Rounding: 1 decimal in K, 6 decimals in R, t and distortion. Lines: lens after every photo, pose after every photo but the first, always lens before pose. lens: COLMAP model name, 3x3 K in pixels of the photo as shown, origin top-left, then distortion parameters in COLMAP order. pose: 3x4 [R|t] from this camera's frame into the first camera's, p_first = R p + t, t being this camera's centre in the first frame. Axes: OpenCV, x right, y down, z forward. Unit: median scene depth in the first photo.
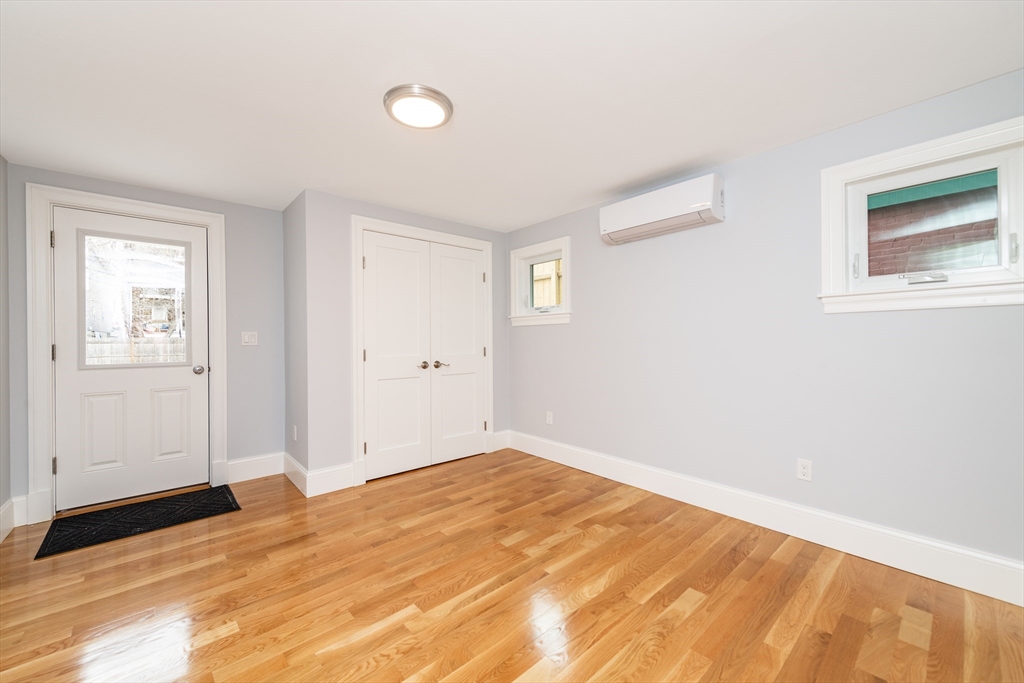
lens RADIAL K [[401.6, 0, 509.6], [0, 401.6, 340.0], [0, 0, 1]] dist [0.001508, 0.000000]
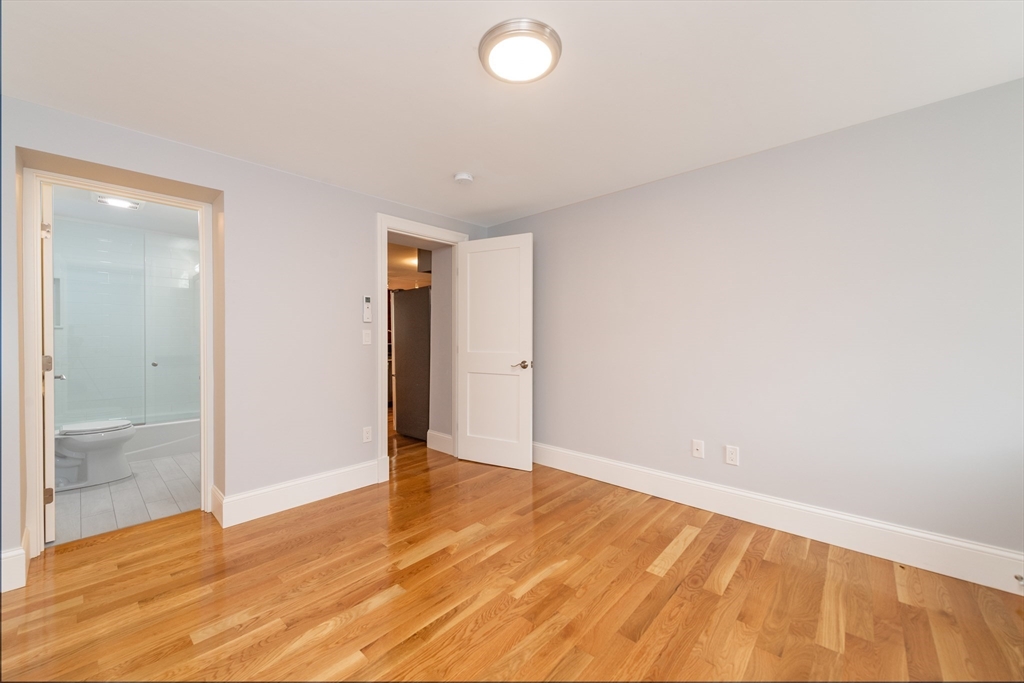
lens RADIAL K [[401.6, 0, 504.2], [0, 401.6, 340.2], [0, 0, 1]] dist [0.007493, -0.000331]
pose [[-0.995798, 0.013197, -0.090622, -0.120688], [0.013339, 0.999911, -0.000959, 0.006215], [0.090601, -0.002164, -0.995885, 1.976719]]
